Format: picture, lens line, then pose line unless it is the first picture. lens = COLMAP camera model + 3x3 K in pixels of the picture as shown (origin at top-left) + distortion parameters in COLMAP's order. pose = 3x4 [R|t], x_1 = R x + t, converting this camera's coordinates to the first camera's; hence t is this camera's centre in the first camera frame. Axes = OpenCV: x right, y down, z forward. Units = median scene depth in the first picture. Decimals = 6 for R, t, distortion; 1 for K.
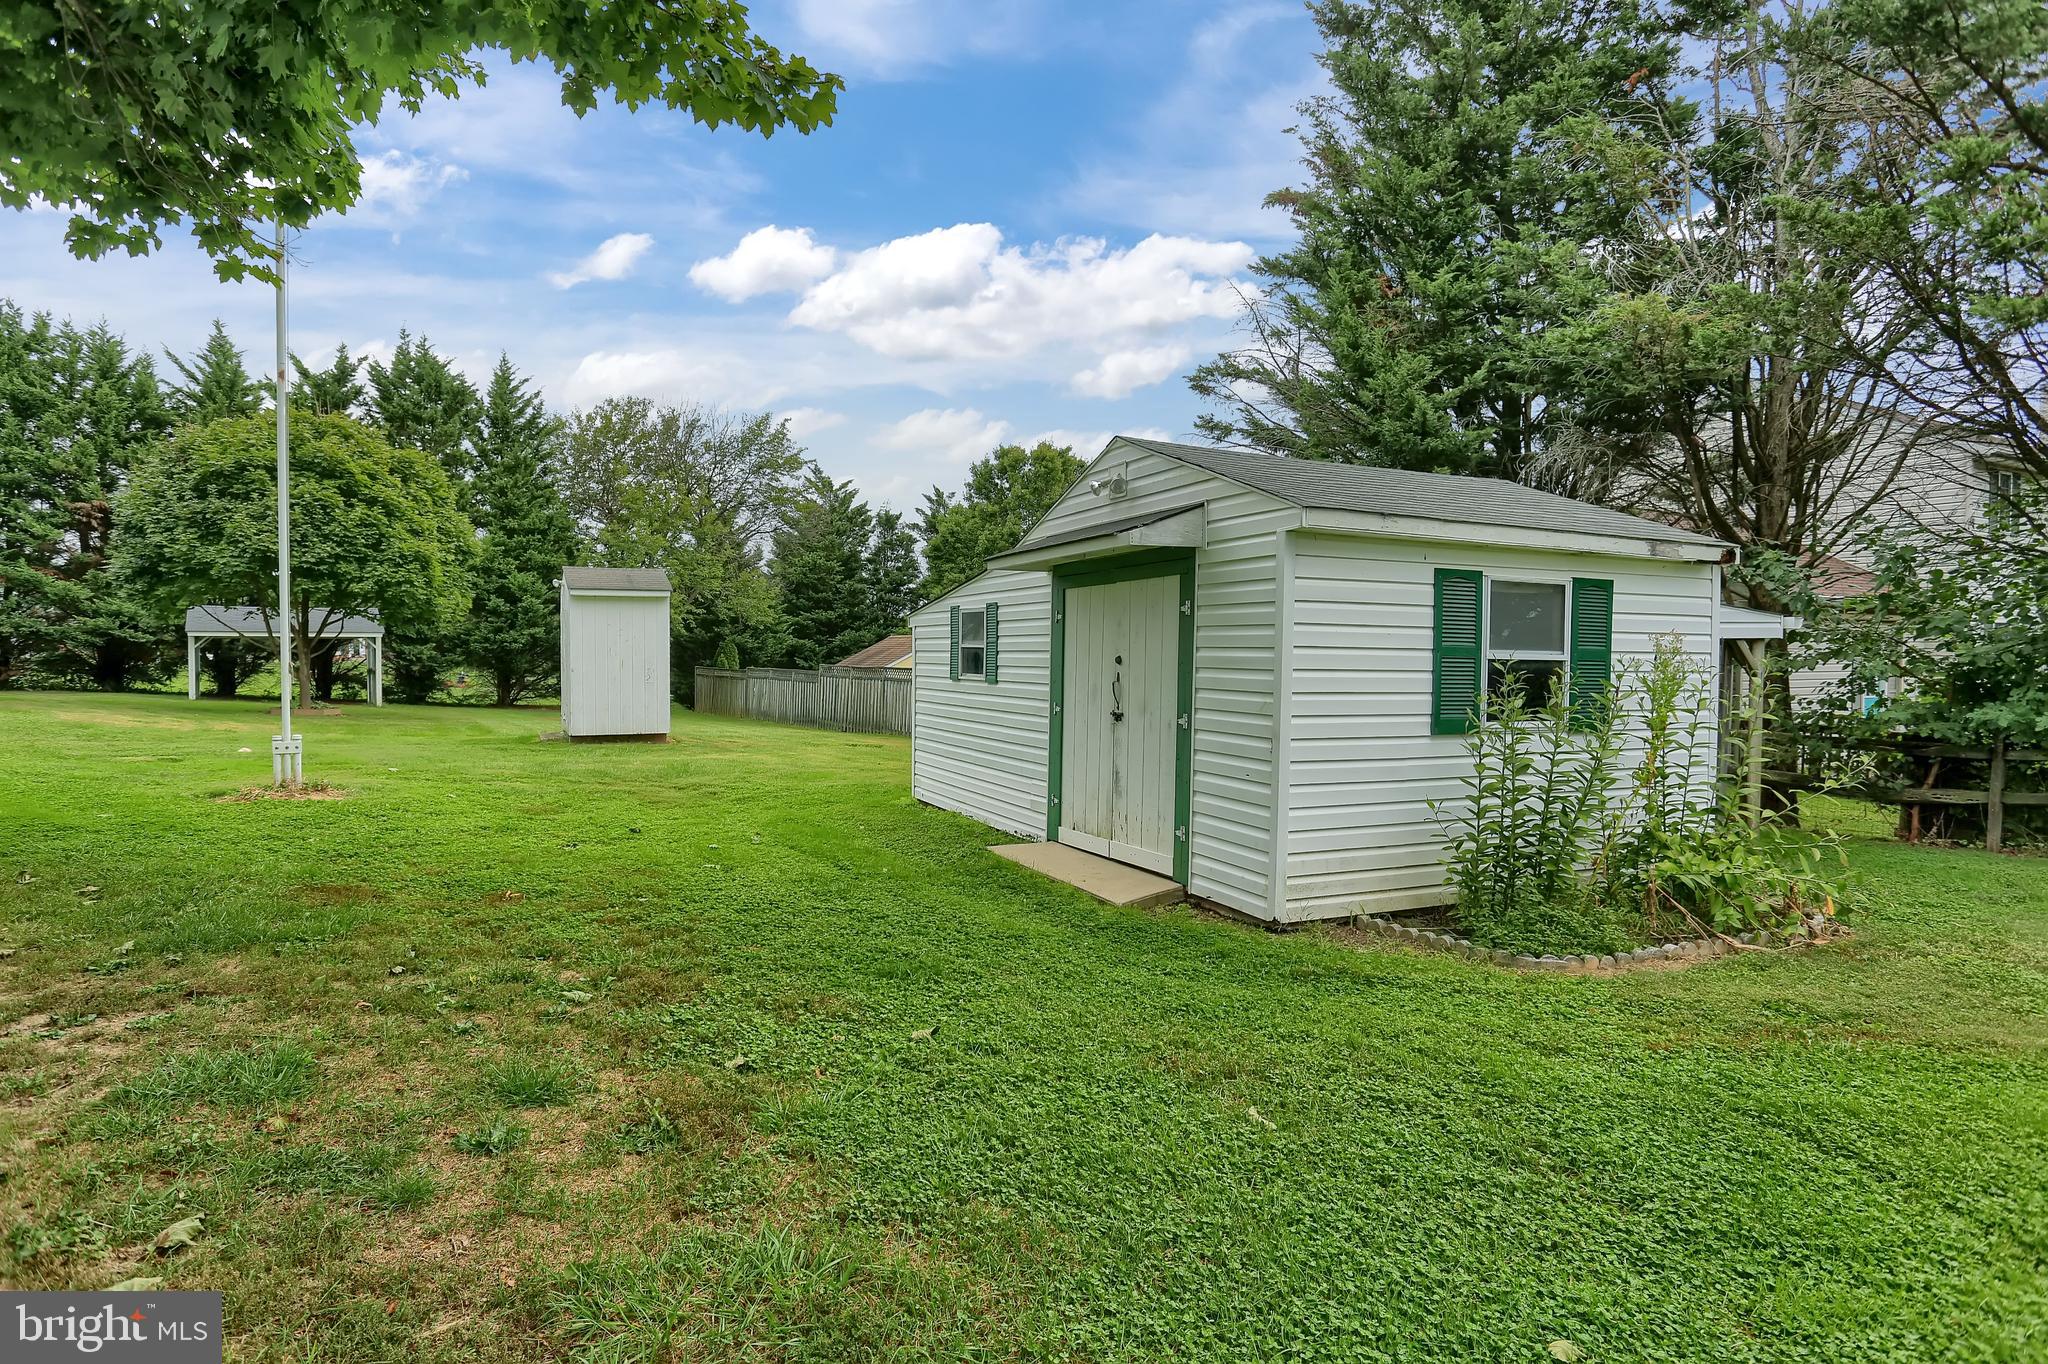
lens RADIAL K [[1150.5, 0, 1025.0], [0, 1150.5, 676.6], [0, 0, 1]] dist [-0.033354, 0.005267]
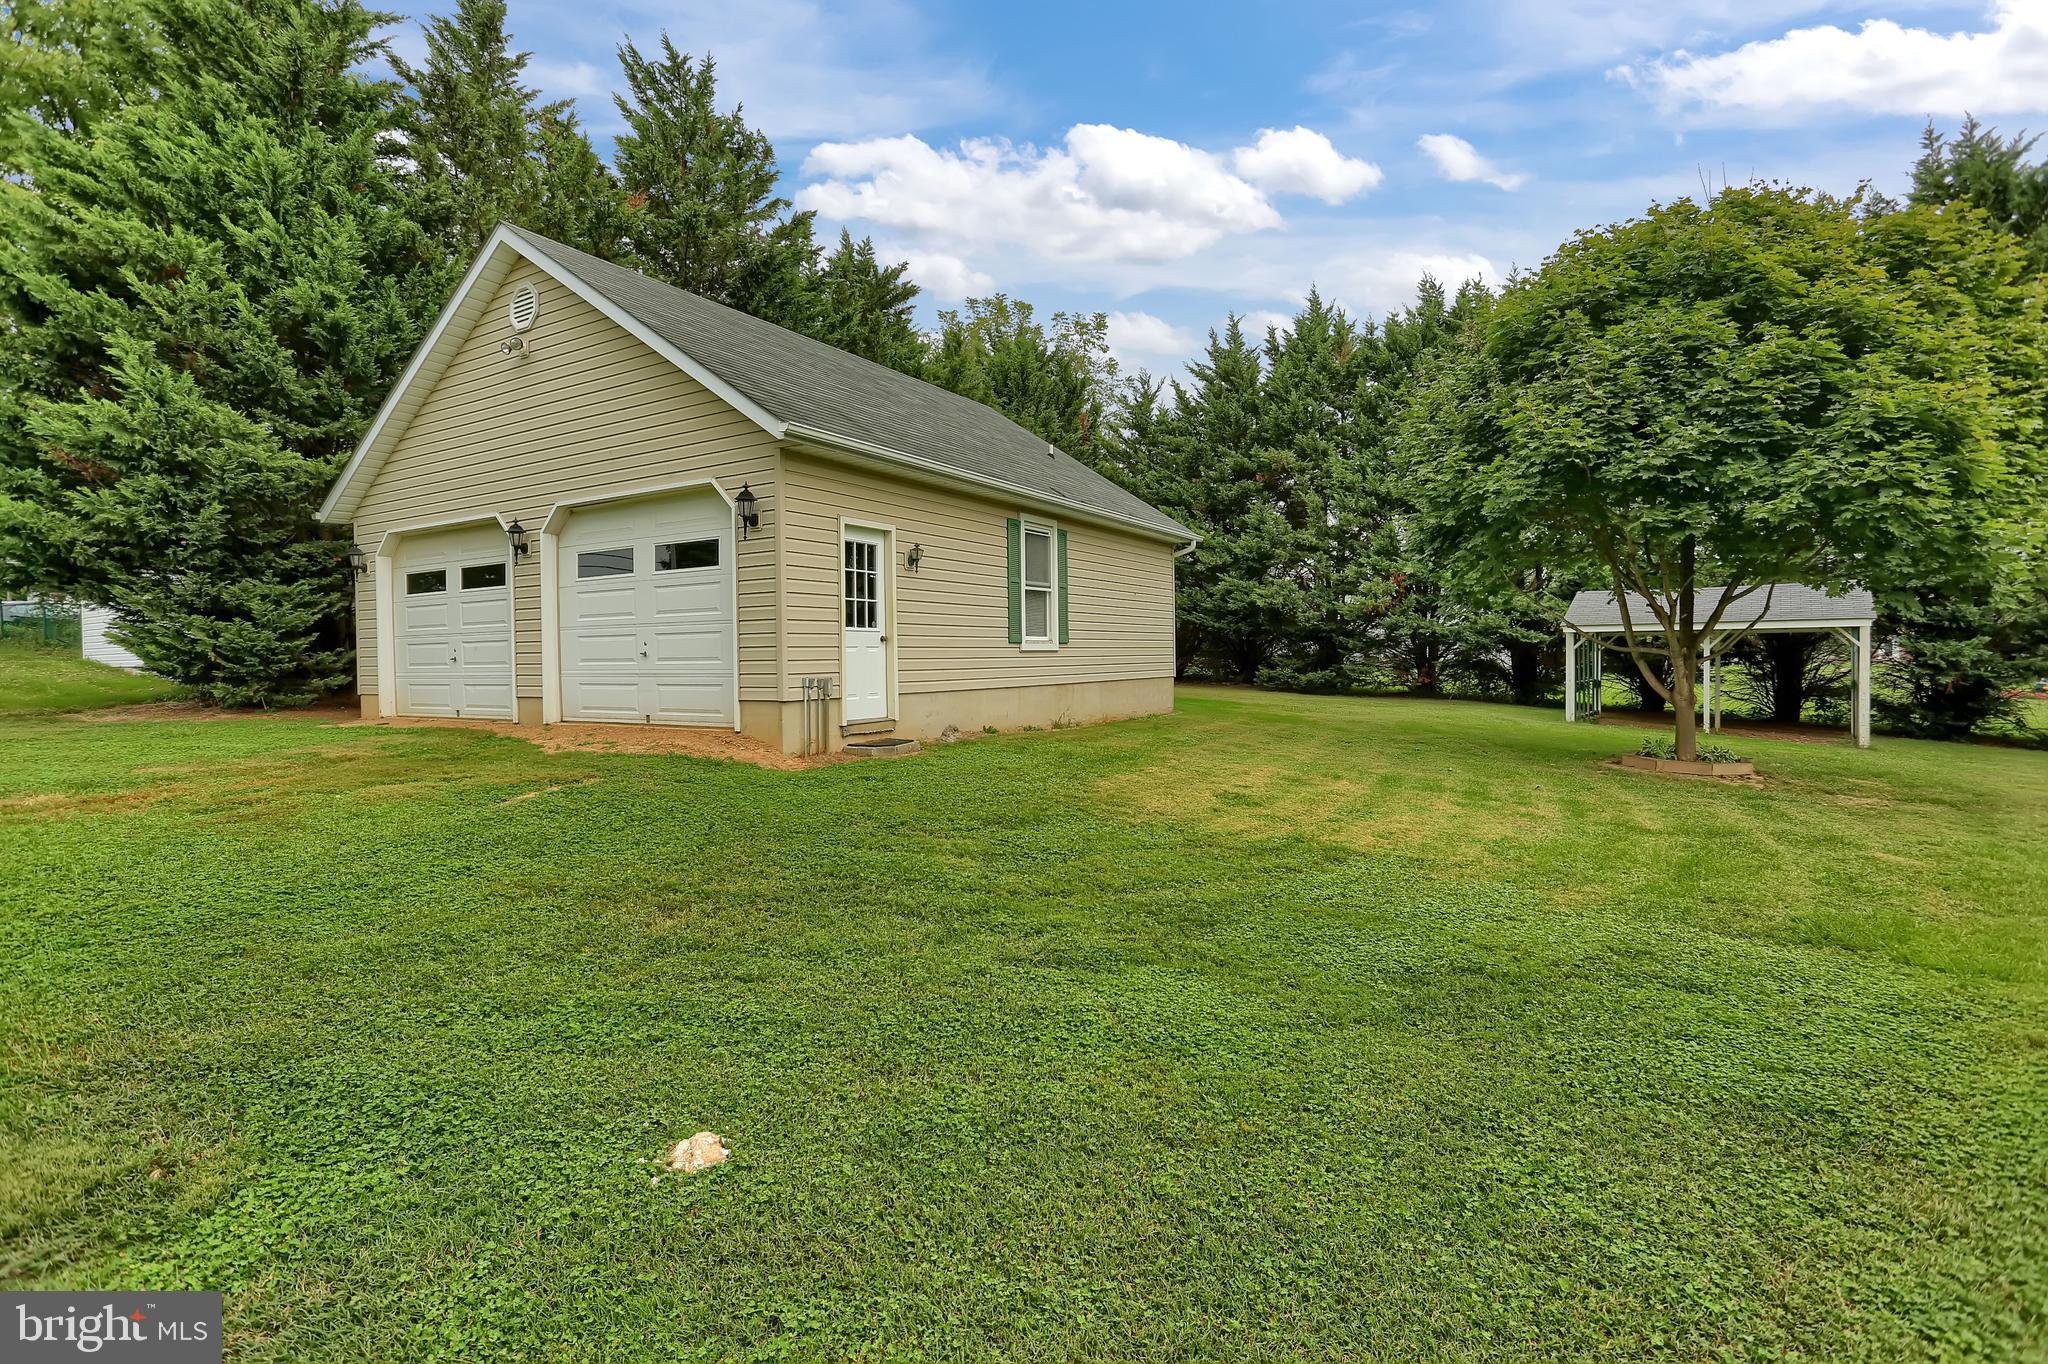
lens RADIAL K [[997.0, 0, 1012.5], [0, 997.0, 674.2], [0, 0, 1]] dist [-0.012353, 0.002013]
pose [[0.302395, 0.008815, -0.953142, -0.295222], [-0.010830, 0.999924, 0.005811, -0.011677], [0.953121, 0.008565, 0.302468, 0.584956]]
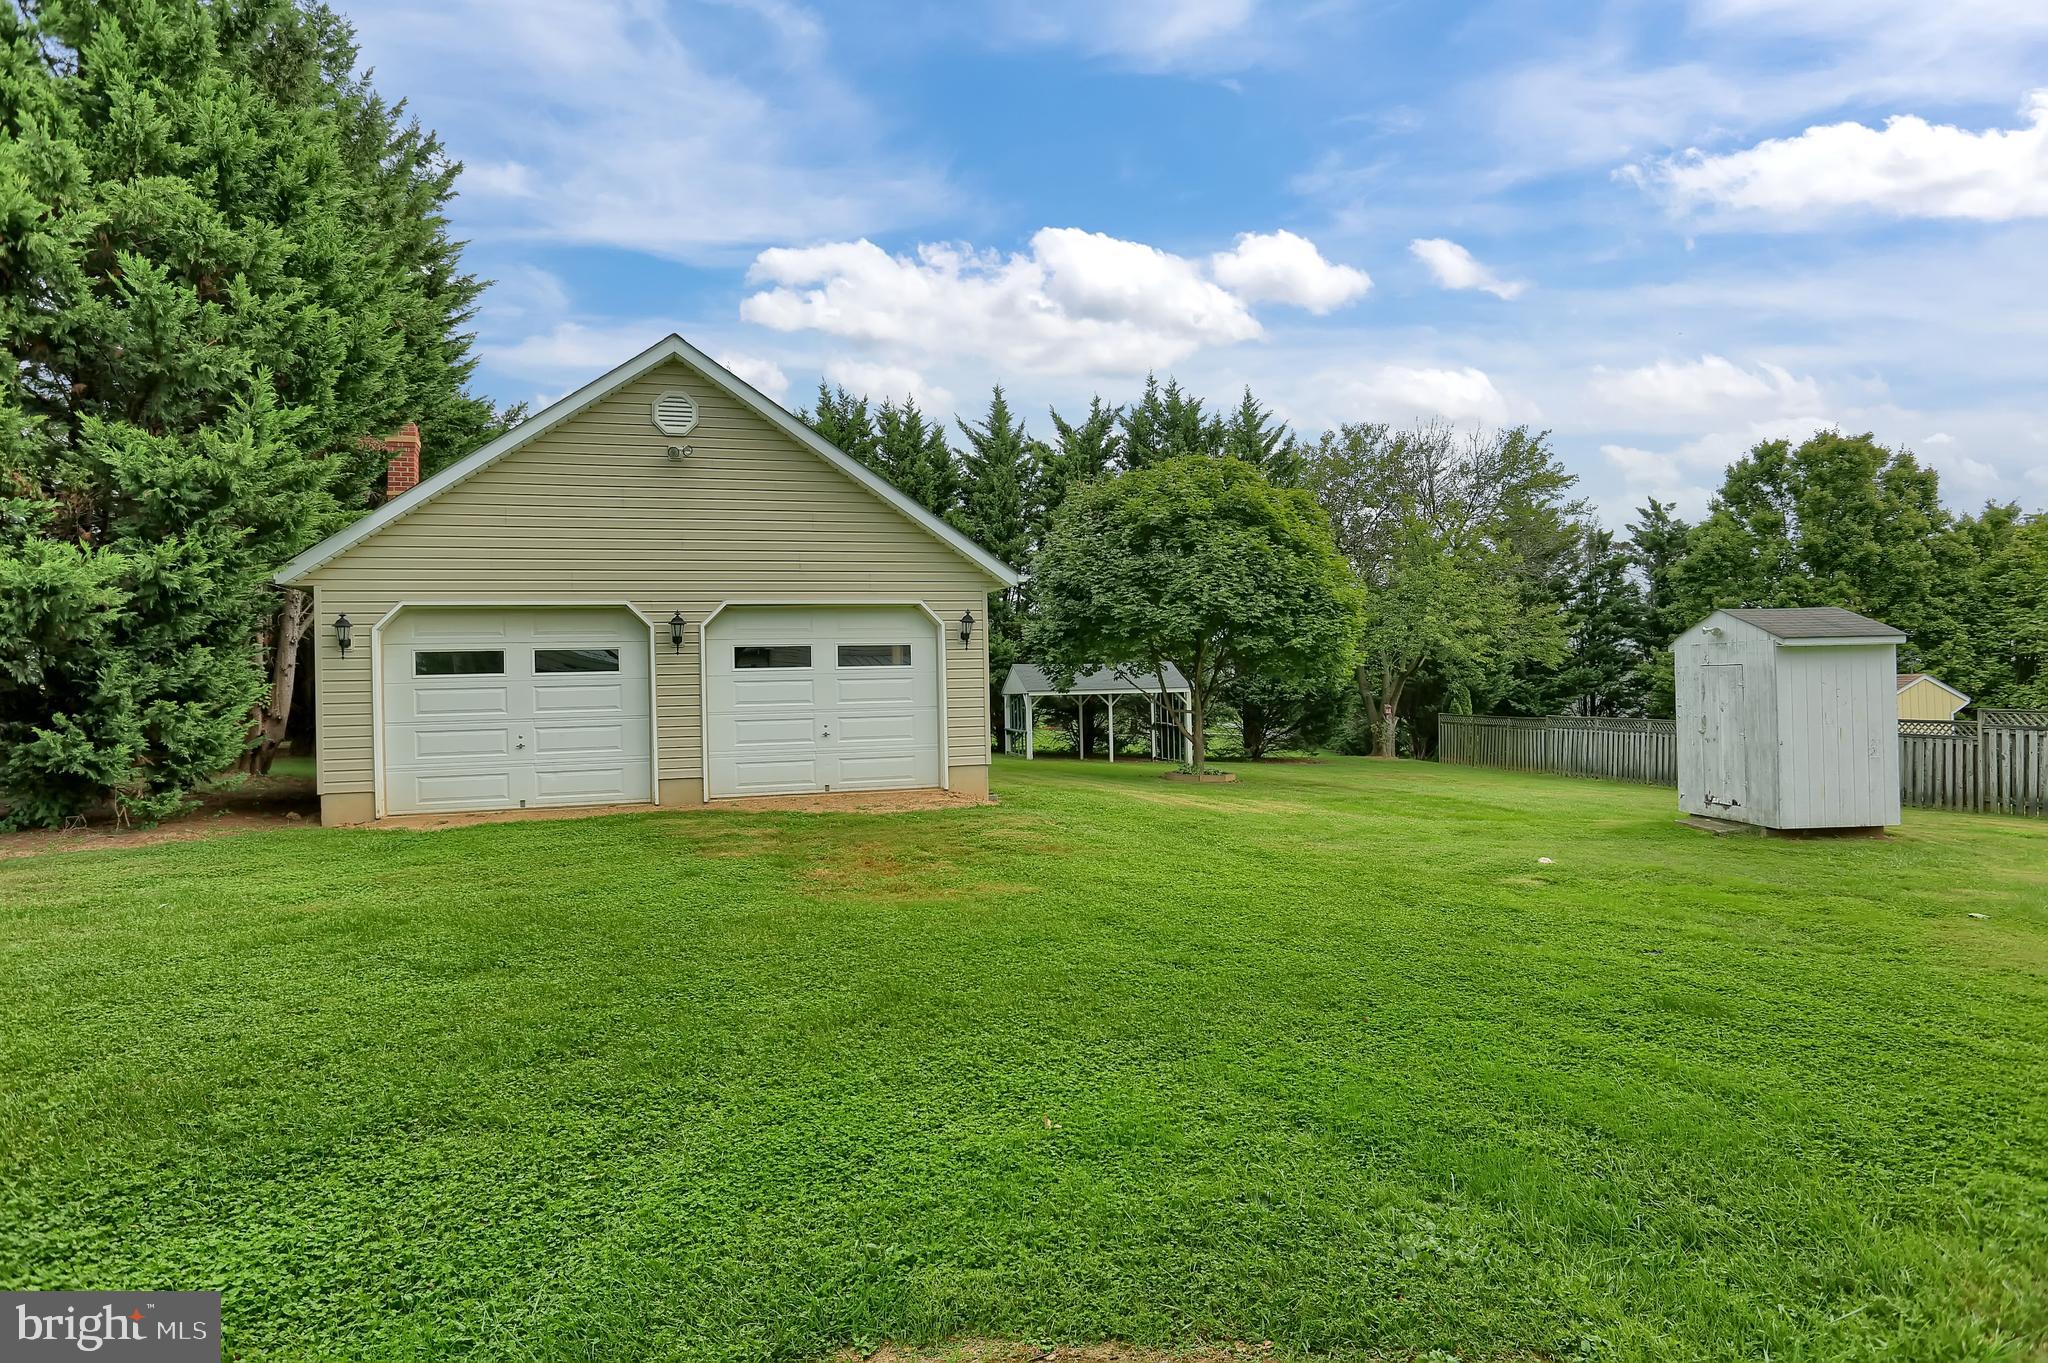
lens RADIAL K [[1150.5, 0, 1033.5], [0, 1150.5, 685.0], [0, 0, 1]] dist [-0.033354, 0.005267]
pose [[0.920241, -0.022577, -0.390701, -0.414850], [0.014166, 0.999602, -0.024396, -0.025065], [0.391097, 0.016915, 0.920194, 0.079425]]
